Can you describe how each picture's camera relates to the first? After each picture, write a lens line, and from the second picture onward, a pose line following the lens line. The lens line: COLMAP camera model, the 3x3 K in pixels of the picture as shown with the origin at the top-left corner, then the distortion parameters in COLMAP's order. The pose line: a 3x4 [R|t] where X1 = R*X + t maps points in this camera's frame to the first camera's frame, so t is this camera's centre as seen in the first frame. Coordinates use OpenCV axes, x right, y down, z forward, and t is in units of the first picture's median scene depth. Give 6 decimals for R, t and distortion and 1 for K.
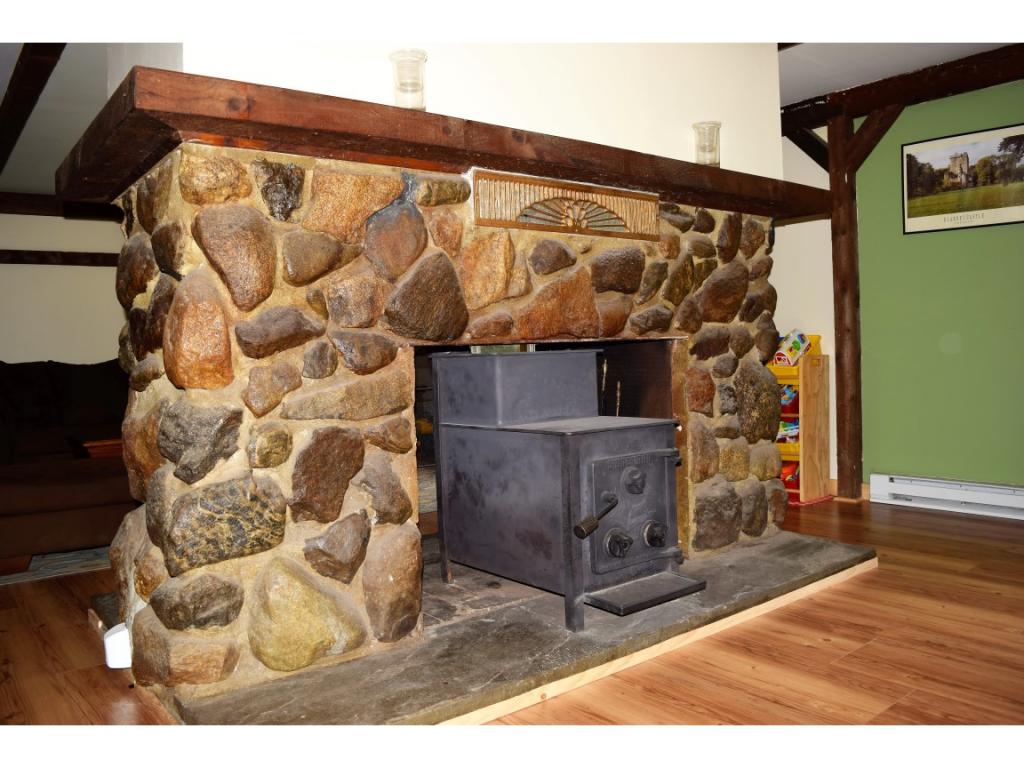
lens RADIAL K [[802.8, 0, 508.7], [0, 802.8, 385.3], [0, 0, 1]] dist [-0.091882, 0.017569]
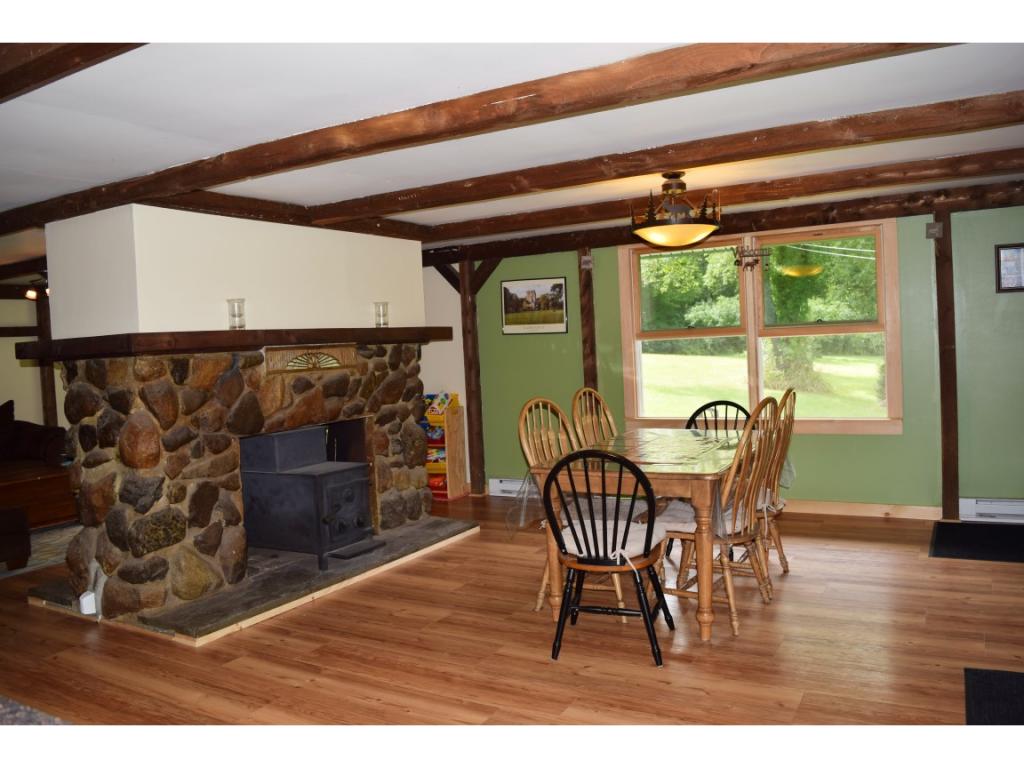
lens RADIAL K [[802.8, 0, 518.3], [0, 802.8, 384.0], [0, 0, 1]] dist [-0.091882, 0.017569]
pose [[0.924977, -0.027964, 0.378992, -0.207829], [0.029991, 0.999550, 0.000555, -0.154368], [-0.378837, 0.010853, 0.925400, -1.057361]]
